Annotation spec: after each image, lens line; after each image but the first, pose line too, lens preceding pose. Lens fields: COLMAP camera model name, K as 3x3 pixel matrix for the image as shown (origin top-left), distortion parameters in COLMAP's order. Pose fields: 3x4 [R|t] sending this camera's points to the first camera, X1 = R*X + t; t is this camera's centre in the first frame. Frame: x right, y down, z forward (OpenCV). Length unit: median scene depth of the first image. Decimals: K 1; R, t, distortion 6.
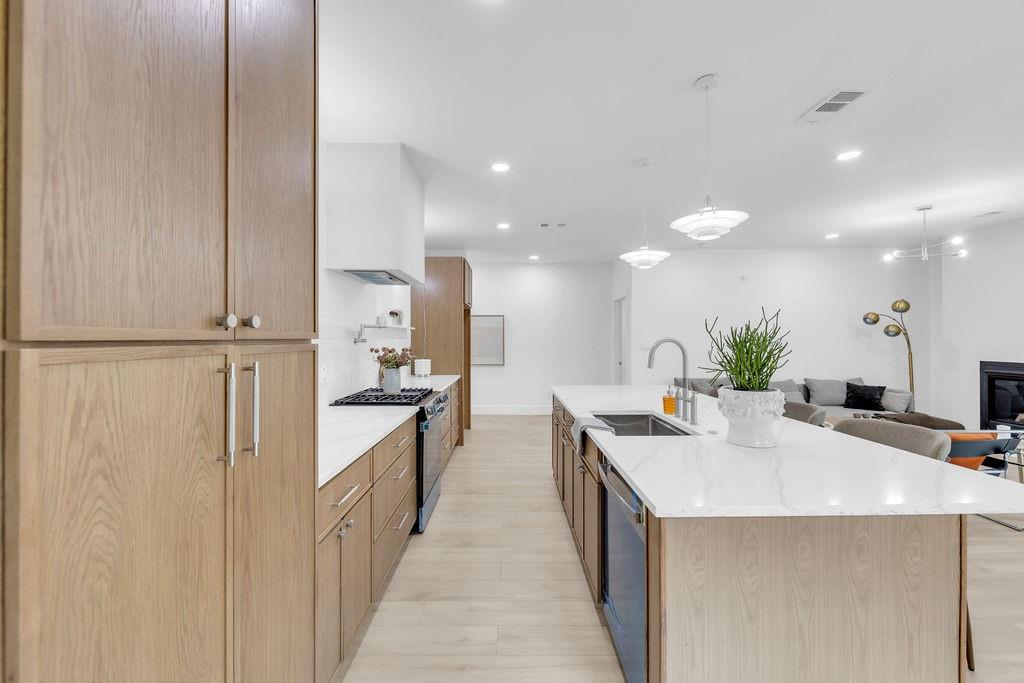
lens RADIAL K [[405.4, 0, 503.4], [0, 405.4, 337.9], [0, 0, 1]] dist [-0.001766, -0.000767]
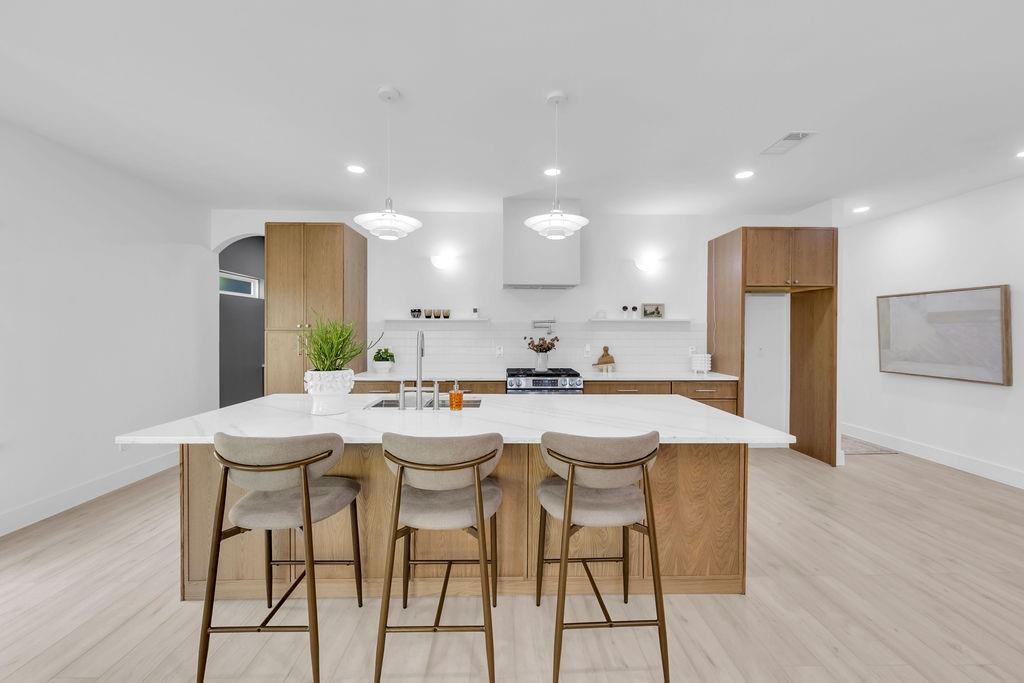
lens RADIAL K [[405.4, 0, 512.0], [0, 405.4, 338.6], [0, 0, 1]] dist [-0.001766, -0.000767]
pose [[0.020425, 0.021258, -0.999565, 1.131977], [-0.000648, 0.999774, 0.021249, -0.000532], [0.999791, 0.000214, 0.020434, 0.911345]]
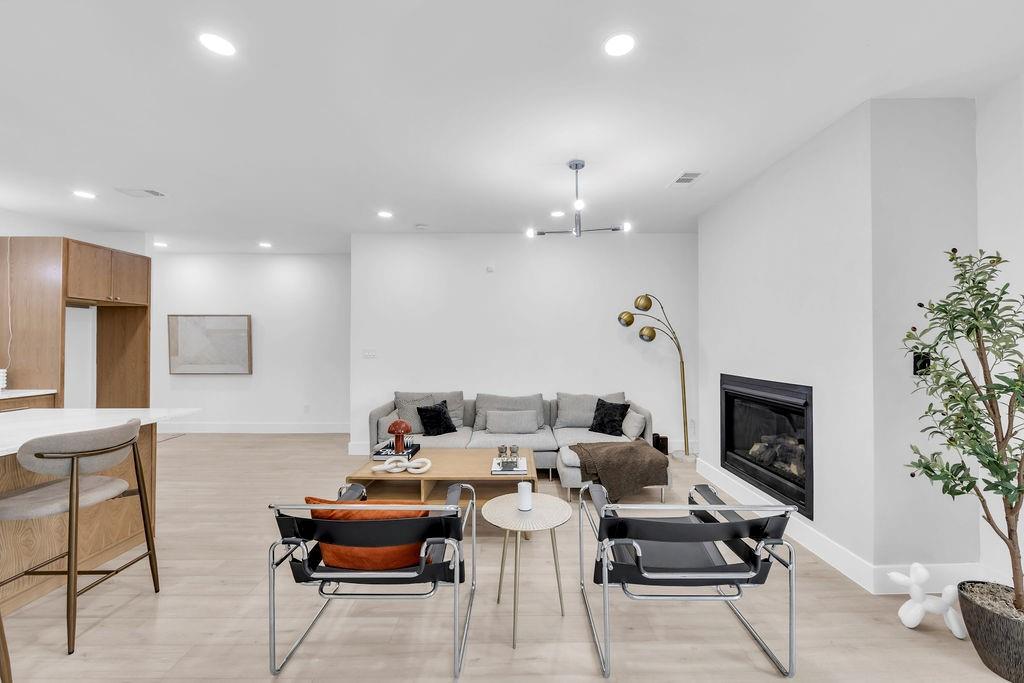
lens RADIAL K [[405.4, 0, 515.4], [0, 405.4, 335.3], [0, 0, 1]] dist [-0.001766, -0.000767]
pose [[0.999947, 0.002754, 0.009925, 1.269217], [-0.002591, 0.999863, -0.016375, -0.002774], [-0.009969, 0.016348, 0.999817, 0.378133]]
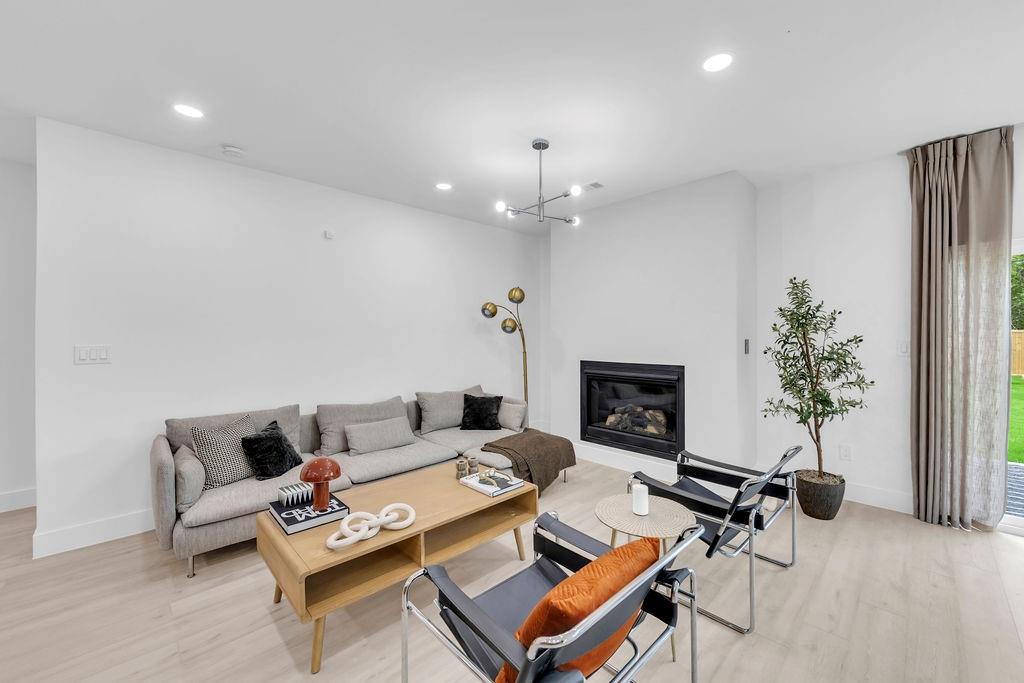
lens RADIAL K [[405.4, 0, 526.9], [0, 405.4, 334.0], [0, 0, 1]] dist [-0.001766, -0.000767]
pose [[0.700449, 0.001495, 0.713700, 0.740403], [-0.000734, 0.999999, -0.001374, -0.000172], [-0.713702, 0.000439, 0.700450, 0.737612]]
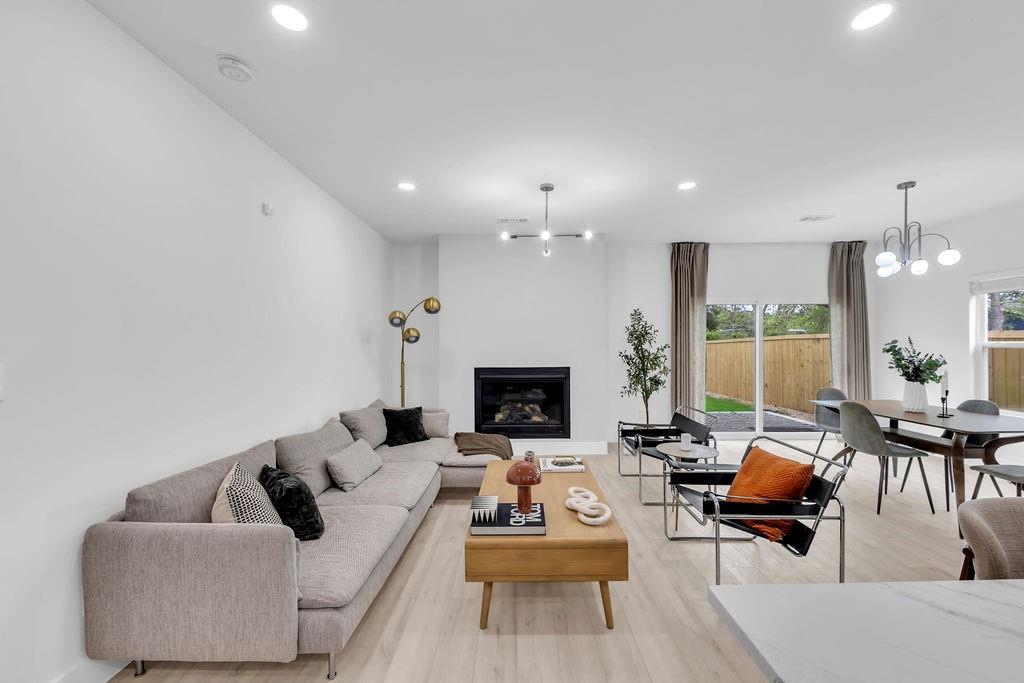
lens RADIAL K [[405.4, 0, 521.0], [0, 405.4, 344.7], [0, 0, 1]] dist [-0.001766, -0.000767]
pose [[-0.016779, 0.003374, 0.999854, 0.296526], [0.003053, 0.999990, -0.003324, 0.007033], [-0.999855, 0.002997, -0.016790, 1.459388]]
